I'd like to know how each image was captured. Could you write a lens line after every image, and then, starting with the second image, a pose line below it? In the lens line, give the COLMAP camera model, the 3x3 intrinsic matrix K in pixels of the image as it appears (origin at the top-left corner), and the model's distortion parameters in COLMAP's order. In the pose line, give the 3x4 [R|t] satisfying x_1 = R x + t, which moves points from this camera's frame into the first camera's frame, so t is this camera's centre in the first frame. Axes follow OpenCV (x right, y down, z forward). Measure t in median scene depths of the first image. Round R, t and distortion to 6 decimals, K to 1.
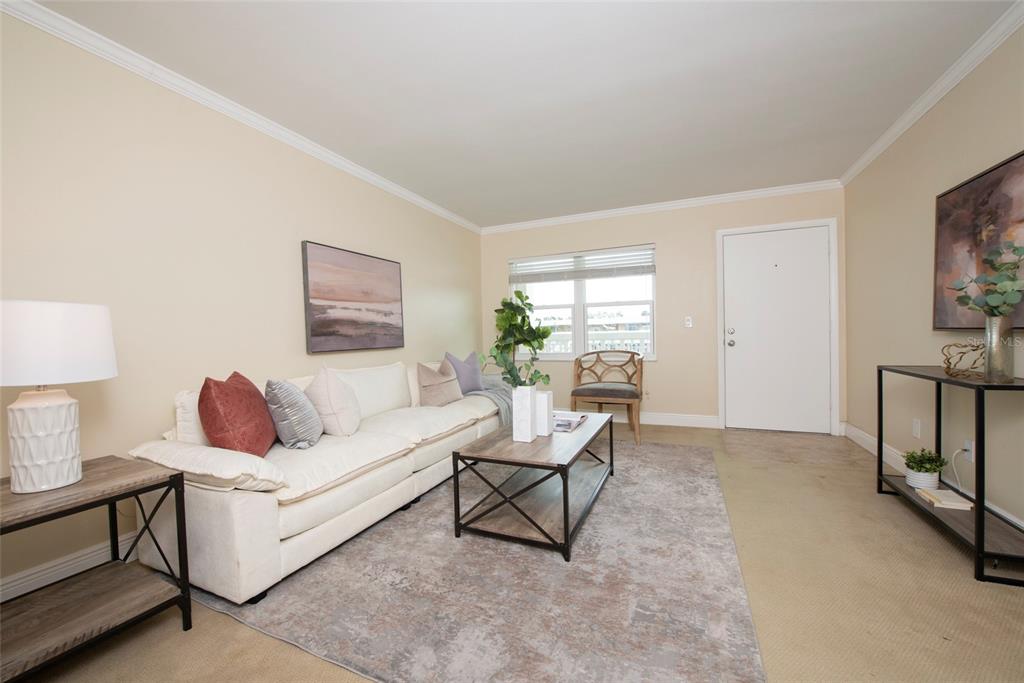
lens RADIAL K [[417.2, 0, 512.0], [0, 417.2, 341.5], [0, 0, 1]] dist [-0.000253, -0.000084]
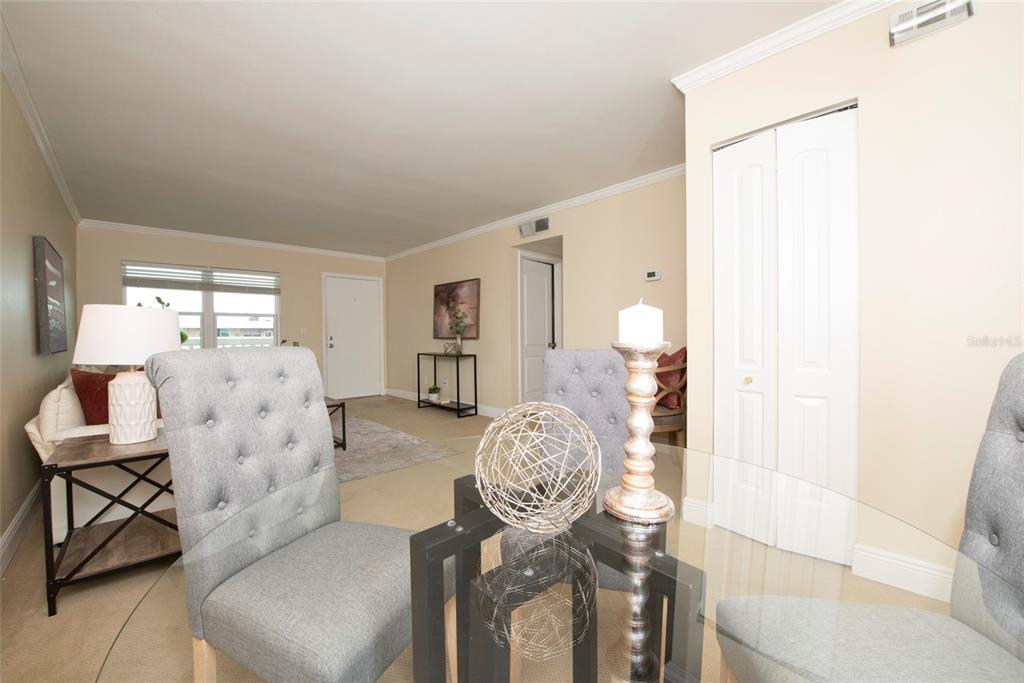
lens RADIAL K [[417.2, 0, 512.0], [0, 417.2, 341.5], [0, 0, 1]] dist [-0.000253, -0.000084]
pose [[0.409471, 0.004404, 0.912312, -1.046580], [0.013730, 0.999845, -0.010989, 0.024254], [-0.912220, 0.017025, 0.409347, -0.437105]]
